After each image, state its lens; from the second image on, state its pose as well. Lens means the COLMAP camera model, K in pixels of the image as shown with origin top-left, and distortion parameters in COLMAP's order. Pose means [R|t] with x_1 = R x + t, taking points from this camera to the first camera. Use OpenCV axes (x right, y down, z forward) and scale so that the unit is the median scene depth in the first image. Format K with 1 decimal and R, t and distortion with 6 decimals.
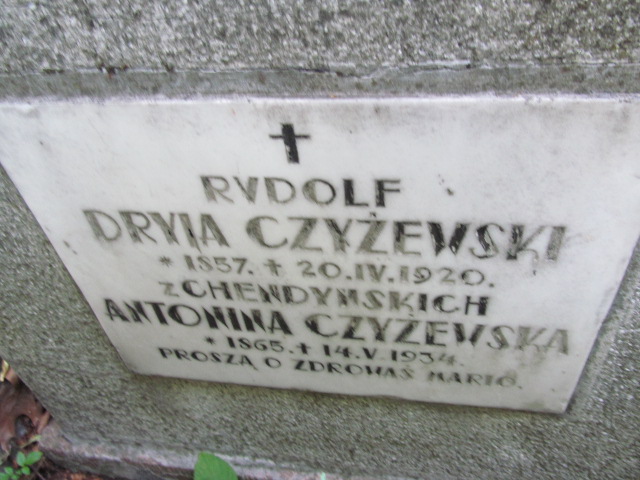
lens RADIAL K [[532.2, 0, 321.9], [0, 532.2, 239.6], [0, 0, 1]] dist [-0.031923, -0.000794]
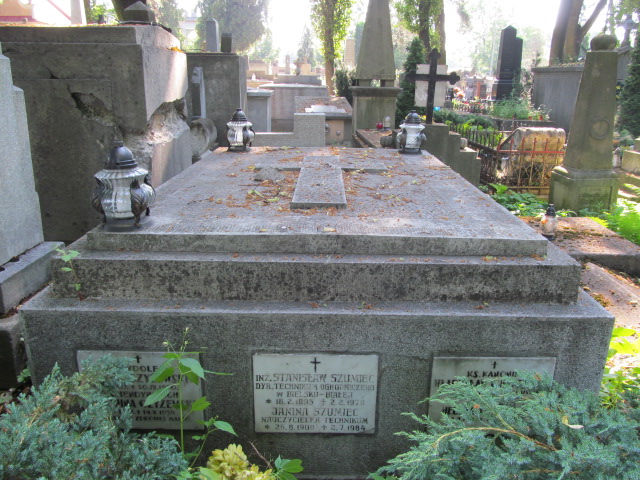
lens RADIAL K [[532.2, 0, 319.9], [0, 532.2, 240.0], [0, 0, 1]] dist [-0.031923, -0.000794]
pose [[0.981686, 0.053355, 0.182884, 0.627596], [0.036946, 0.888435, -0.457513, 1.130963], [-0.186891, 0.455891, 0.870192, -4.091563]]
